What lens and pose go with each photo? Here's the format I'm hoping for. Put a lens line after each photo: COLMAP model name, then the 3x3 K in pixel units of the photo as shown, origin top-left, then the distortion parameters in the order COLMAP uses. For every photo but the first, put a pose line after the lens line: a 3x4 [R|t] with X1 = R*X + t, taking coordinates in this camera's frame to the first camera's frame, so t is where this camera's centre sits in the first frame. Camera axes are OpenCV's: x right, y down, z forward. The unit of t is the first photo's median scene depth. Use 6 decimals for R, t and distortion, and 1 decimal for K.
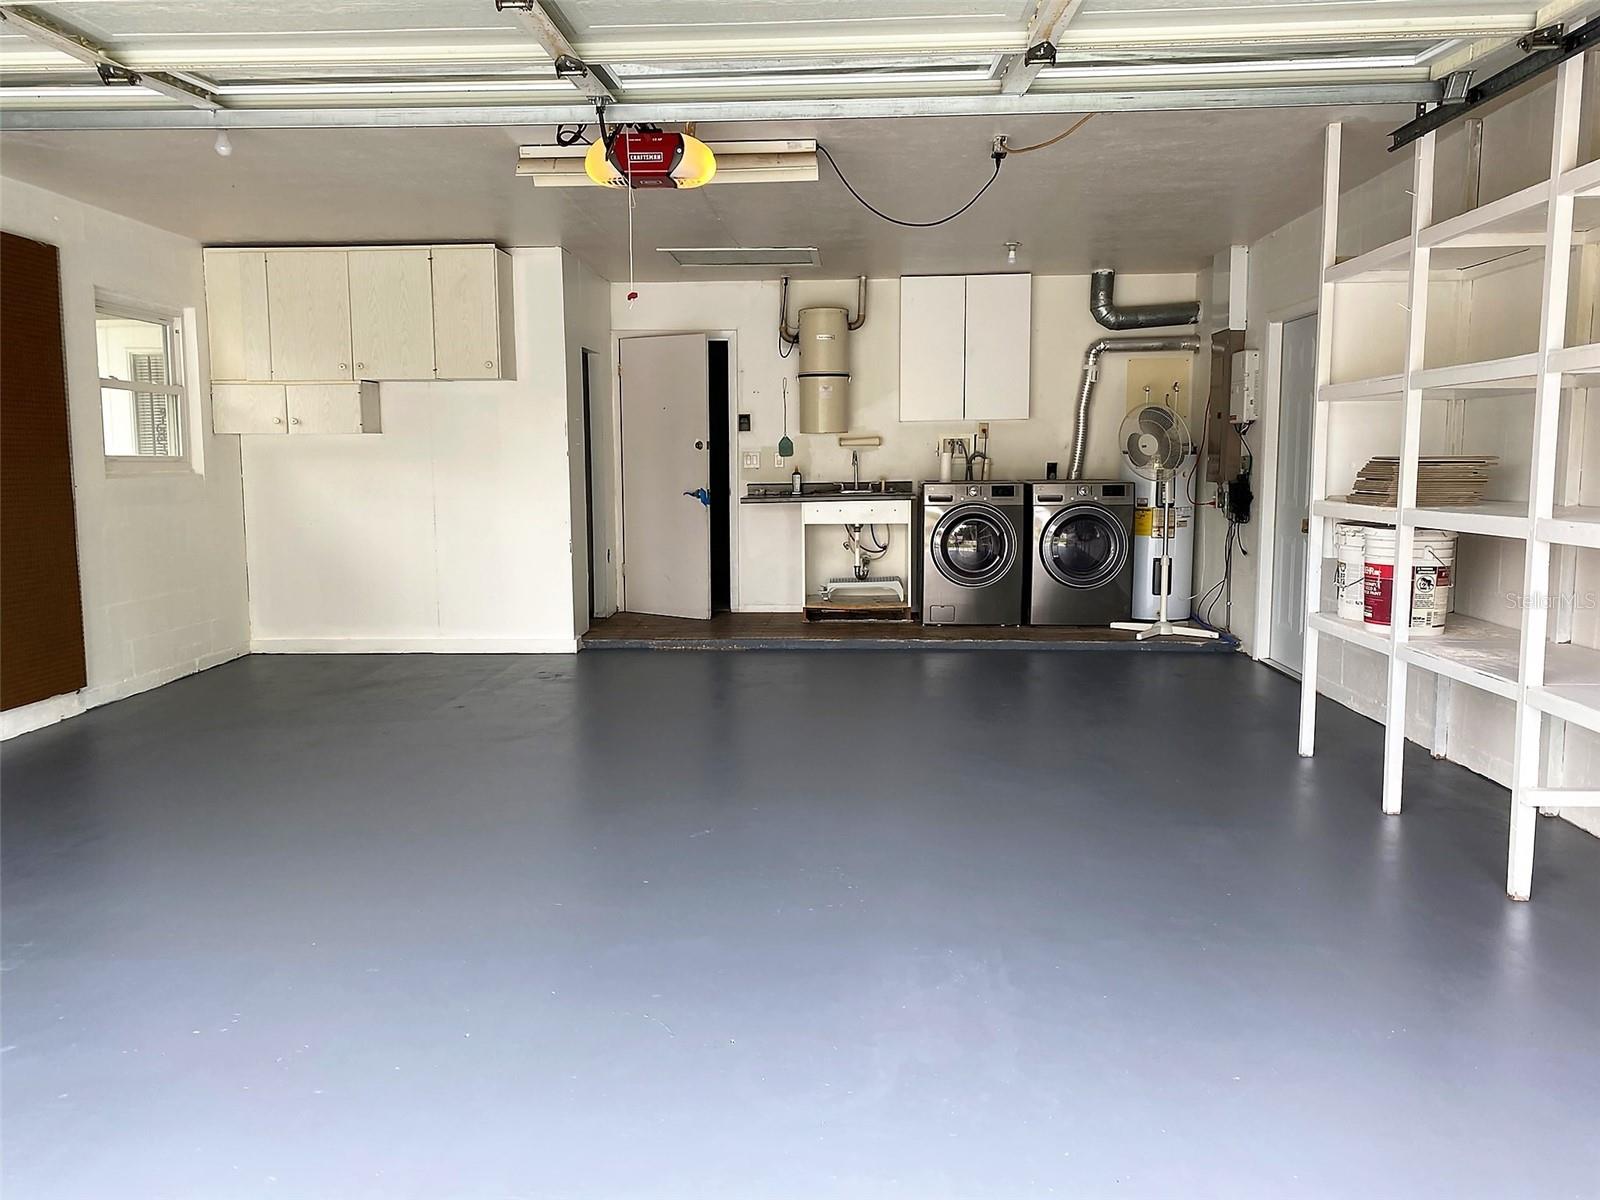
lens RADIAL K [[1240.8, 0, 797.3], [0, 1240.8, 593.0], [0, 0, 1]] dist [0.097374, -0.107000]
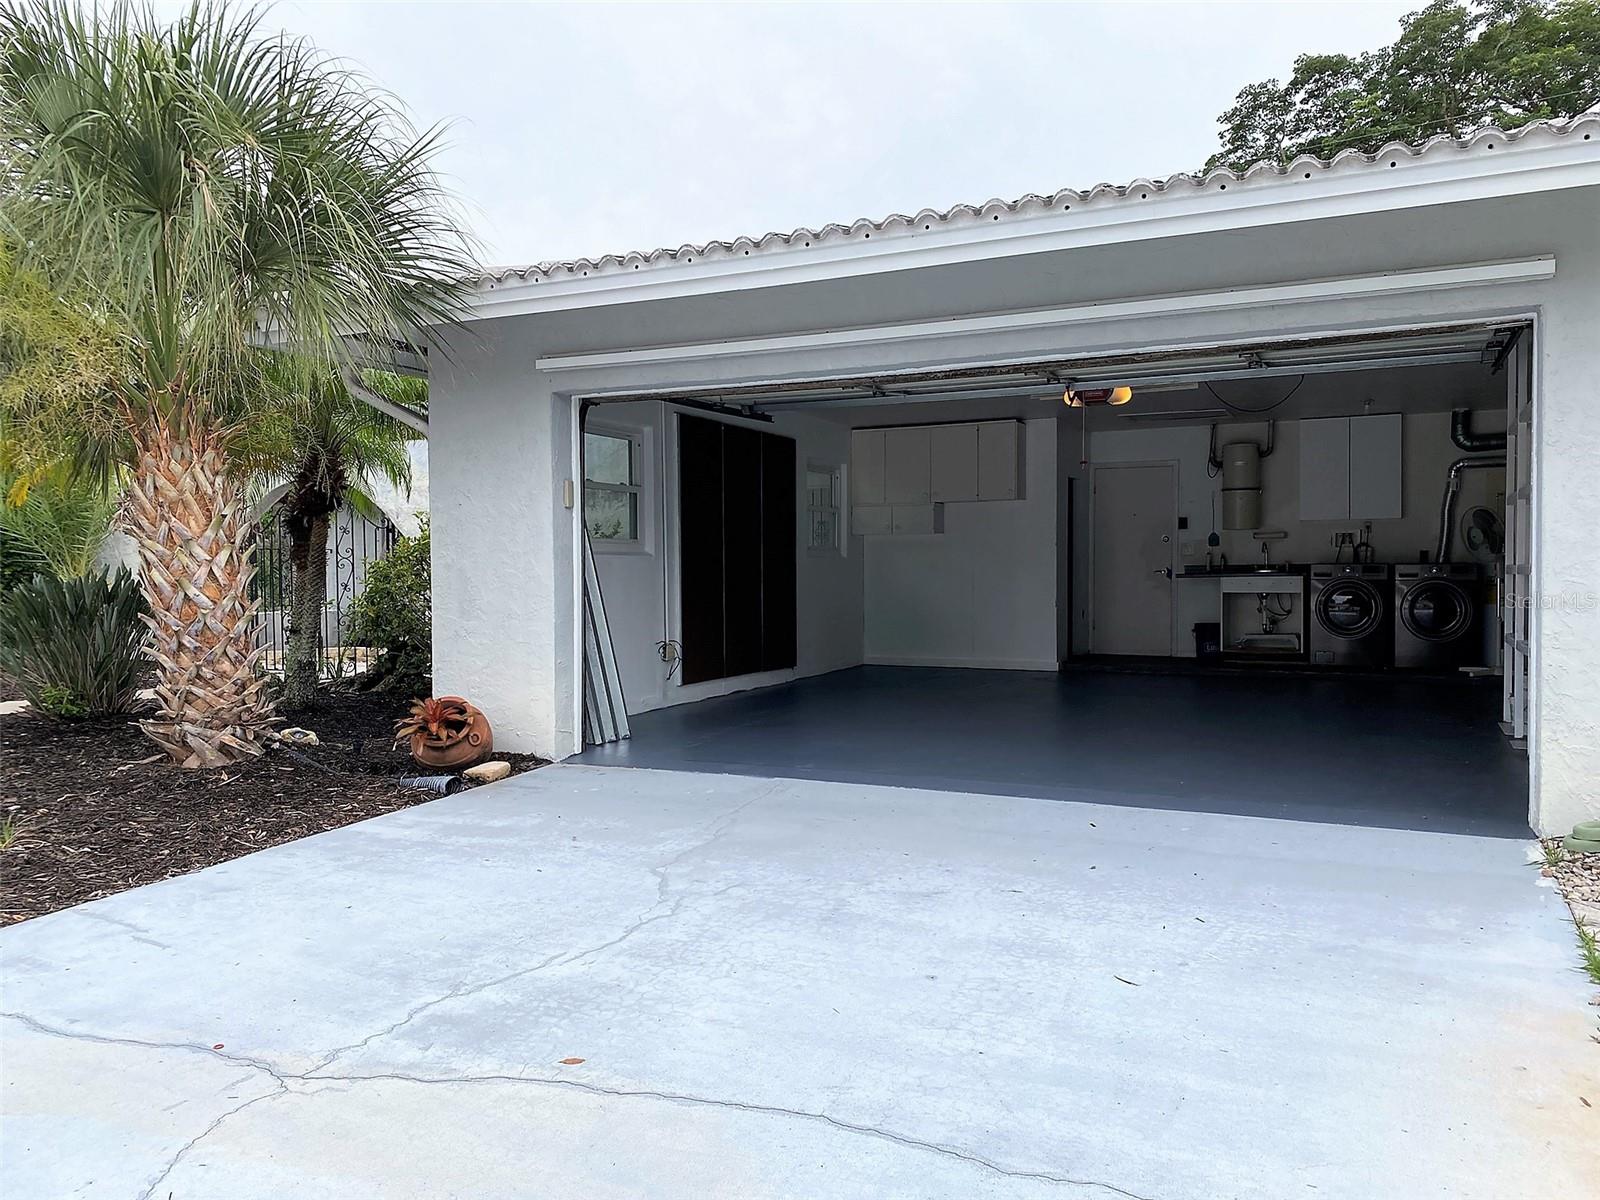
lens RADIAL K [[1240.8, 0, 797.3], [0, 1240.8, 593.0], [0, 0, 1]] dist [0.097374, -0.107000]
pose [[0.922418, 0.010377, -0.386052, 0.111257], [-0.042514, 0.996292, -0.074801, 0.073836], [0.383845, 0.085410, 0.919439, -0.516943]]
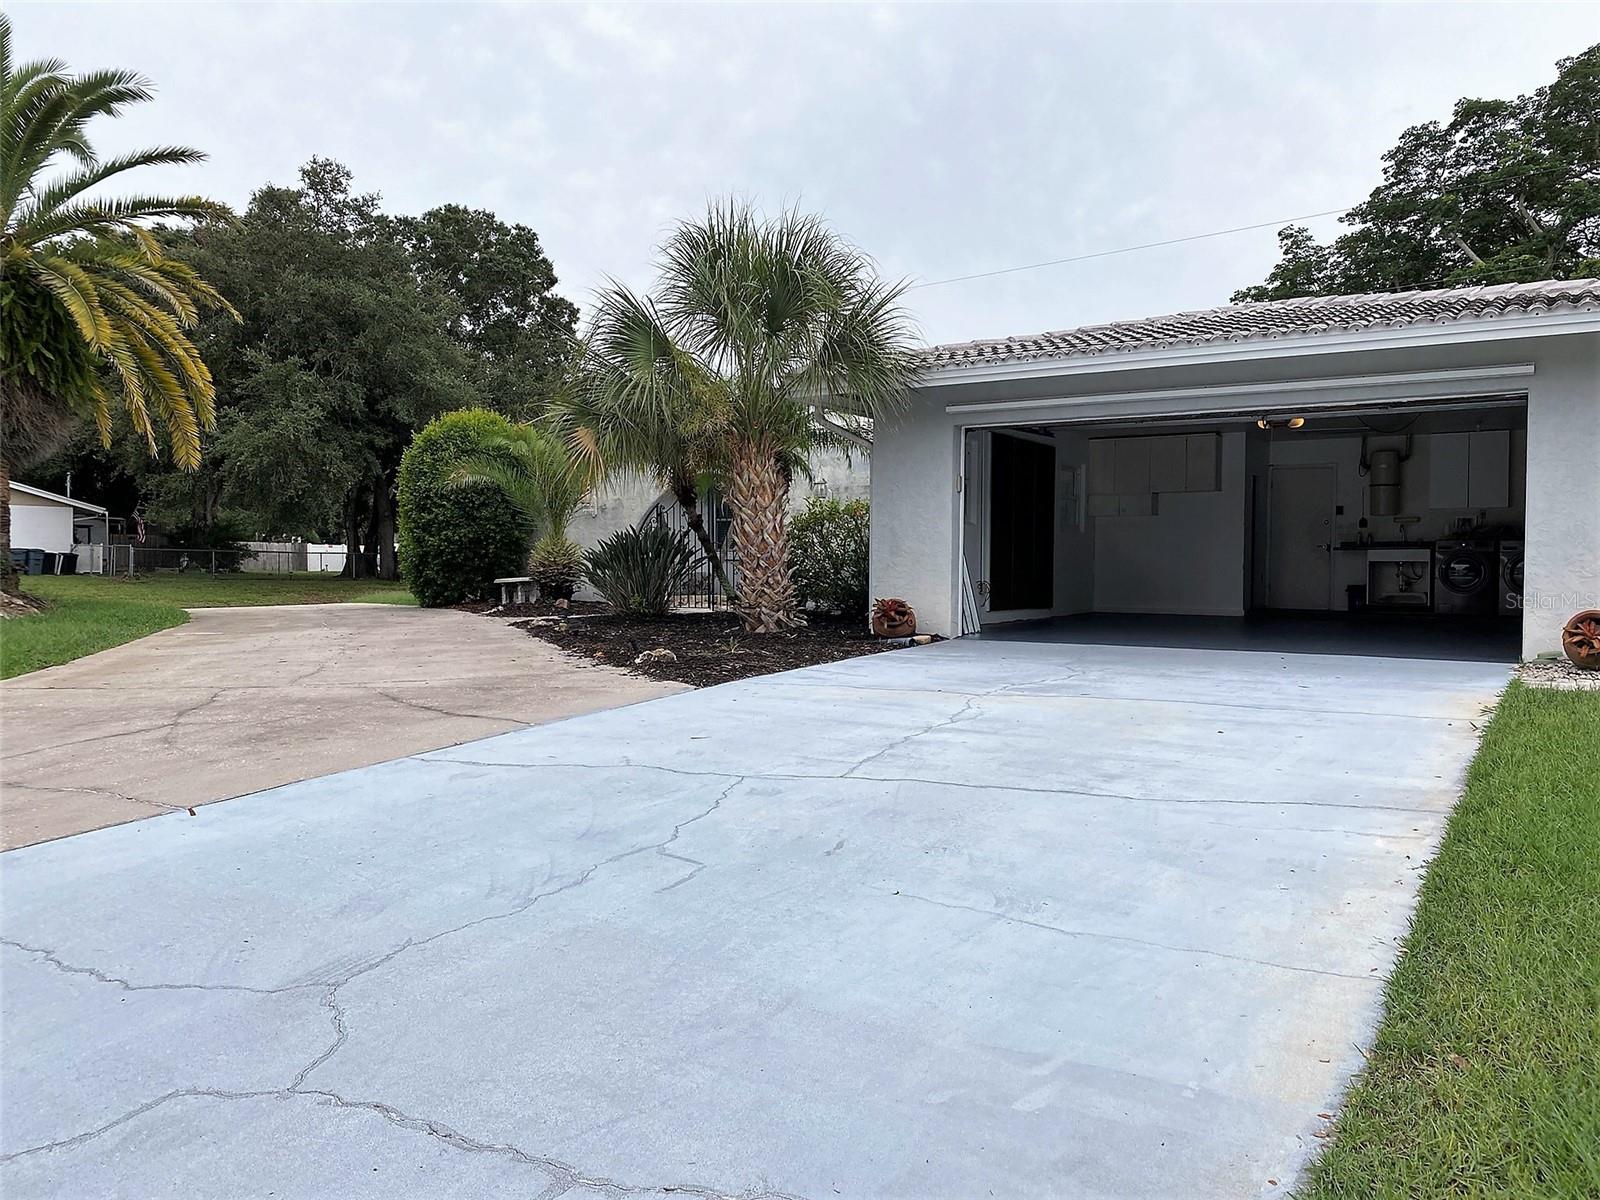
lens RADIAL K [[1207.2, 0, 800.0], [0, 1207.2, 600.0], [0, 0, 1]] dist [0.020449, -0.008147]
pose [[0.867394, 0.030765, -0.496669, 0.178222], [-0.067928, 0.996065, -0.056932, 0.173977], [0.492963, 0.083120, 0.866071, -1.079607]]
